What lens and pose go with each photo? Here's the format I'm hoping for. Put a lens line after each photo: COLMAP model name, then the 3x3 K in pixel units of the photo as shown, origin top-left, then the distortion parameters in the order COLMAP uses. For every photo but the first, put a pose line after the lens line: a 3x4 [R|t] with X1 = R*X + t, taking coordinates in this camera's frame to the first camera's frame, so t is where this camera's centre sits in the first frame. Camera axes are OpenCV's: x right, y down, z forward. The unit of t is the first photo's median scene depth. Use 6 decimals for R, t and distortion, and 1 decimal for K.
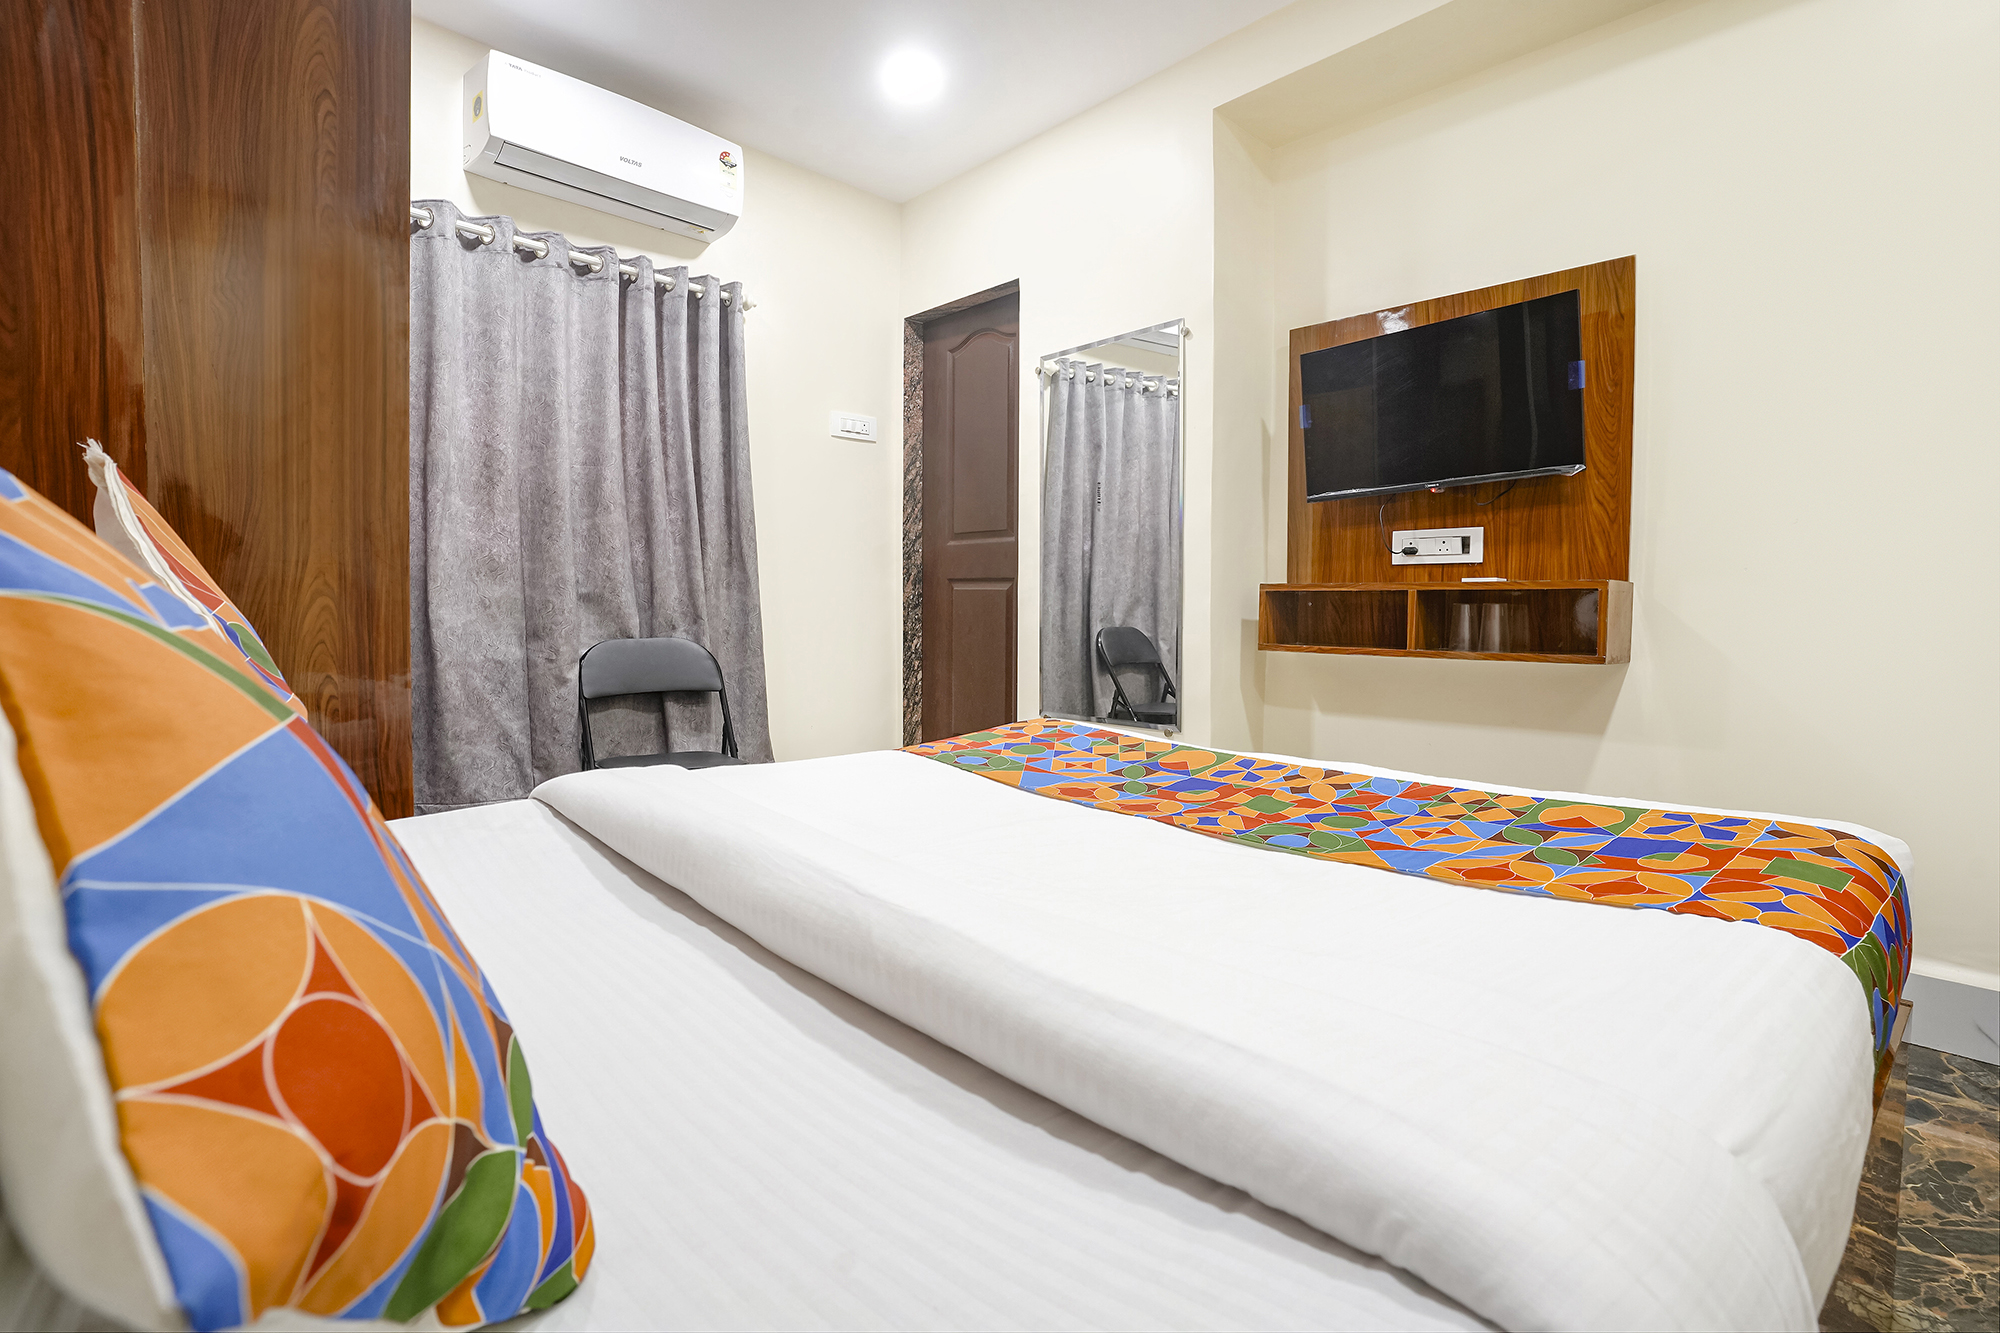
lens RADIAL K [[976.3, 0, 992.9], [0, 976.3, 667.3], [0, 0, 1]] dist [-0.086158, 0.044409]
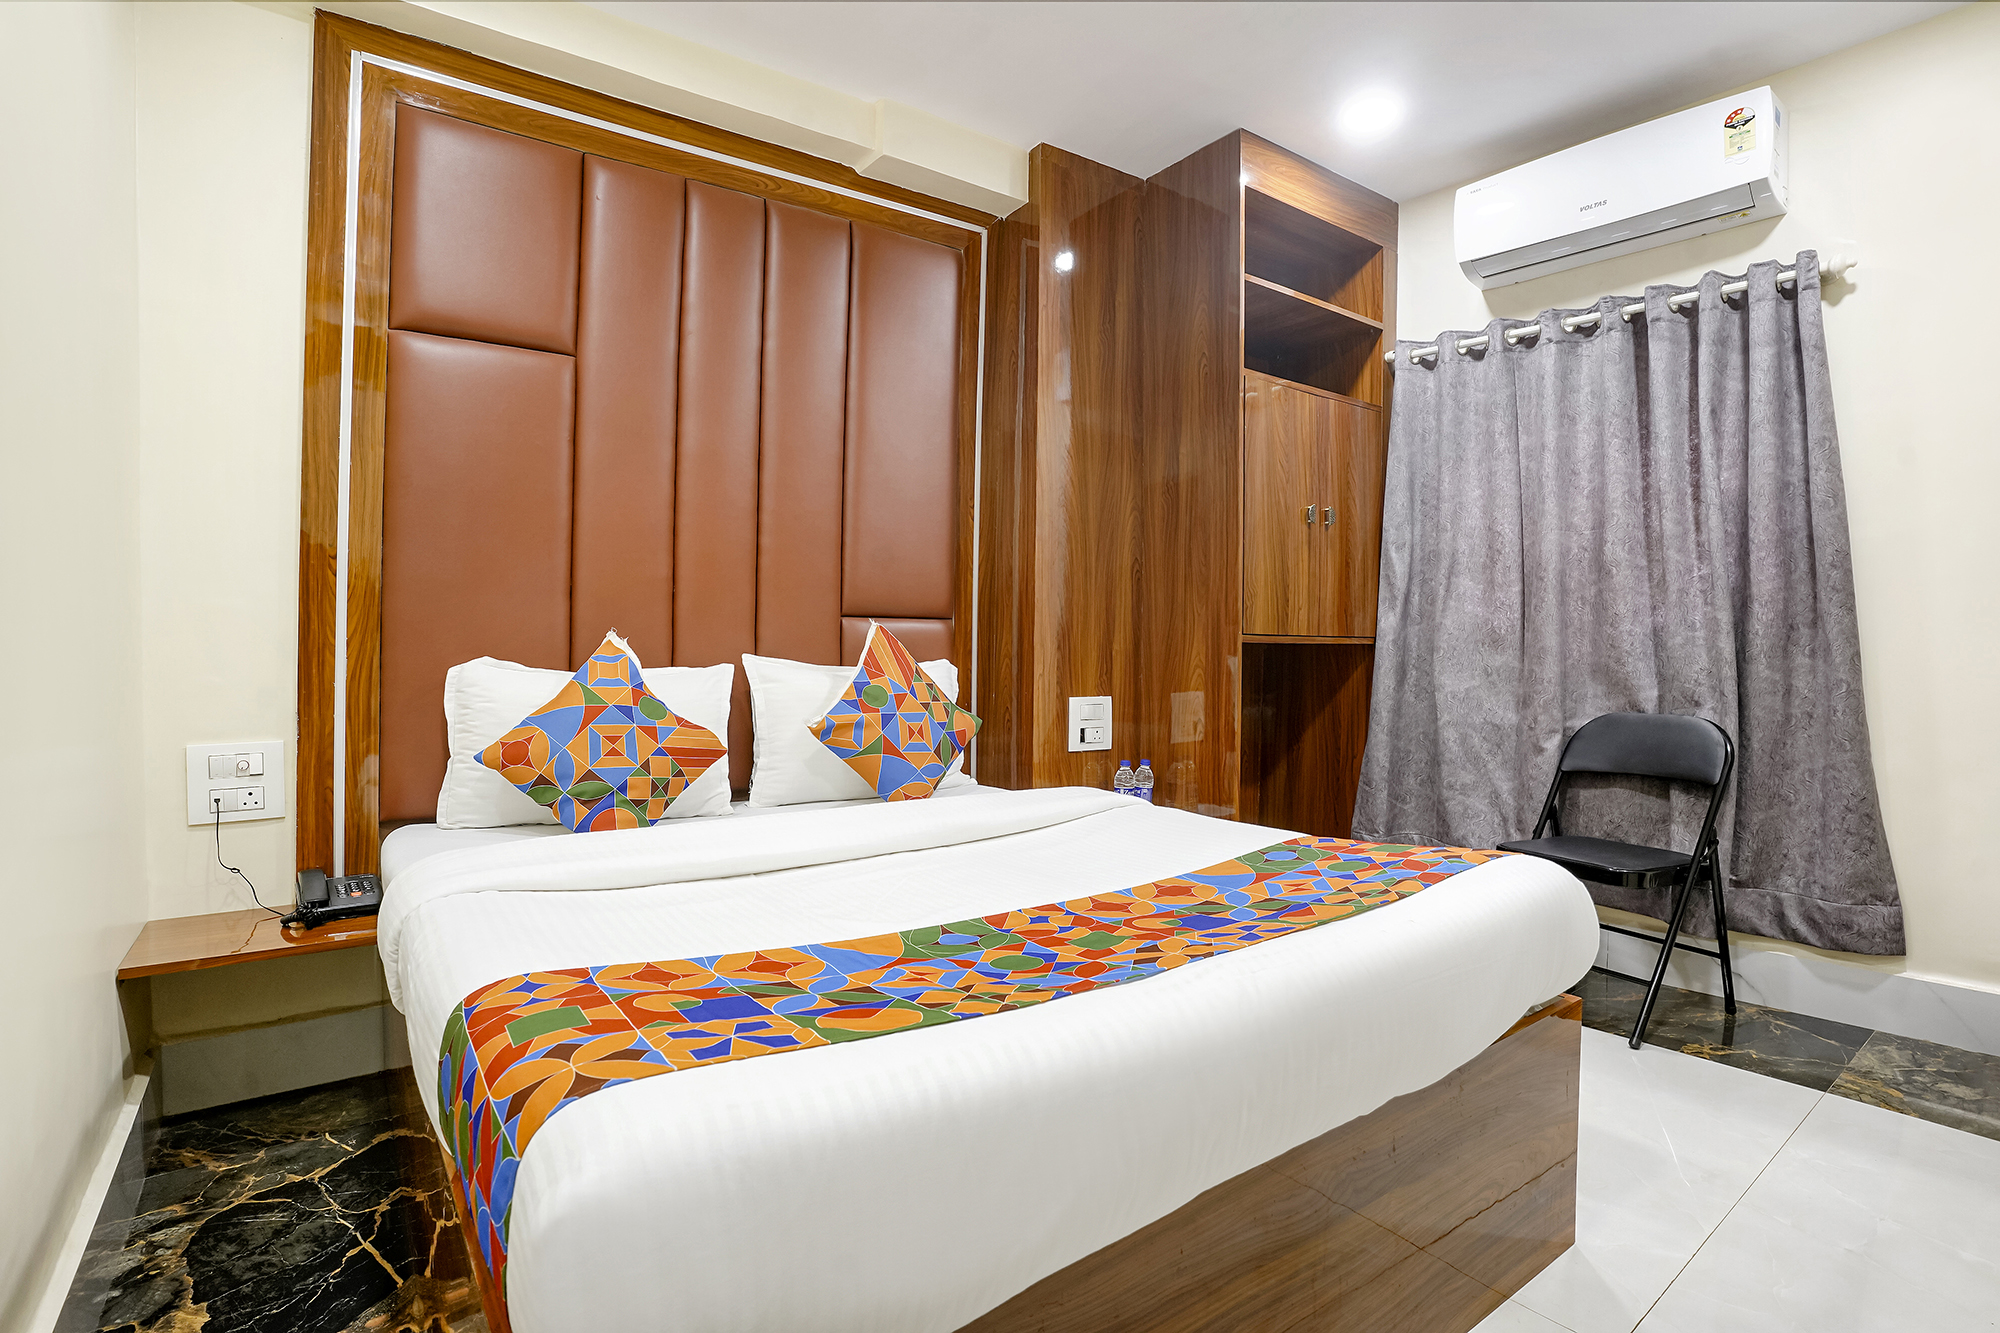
lens RADIAL K [[976.3, 0, 992.9], [0, 976.3, 667.3], [0, 0, 1]] dist [-0.086158, 0.044409]
pose [[-0.096291, 0.017867, -0.995193, 0.622499], [-0.062706, 0.997744, 0.023980, -0.061954], [0.993376, 0.064713, -0.094954, 0.533545]]
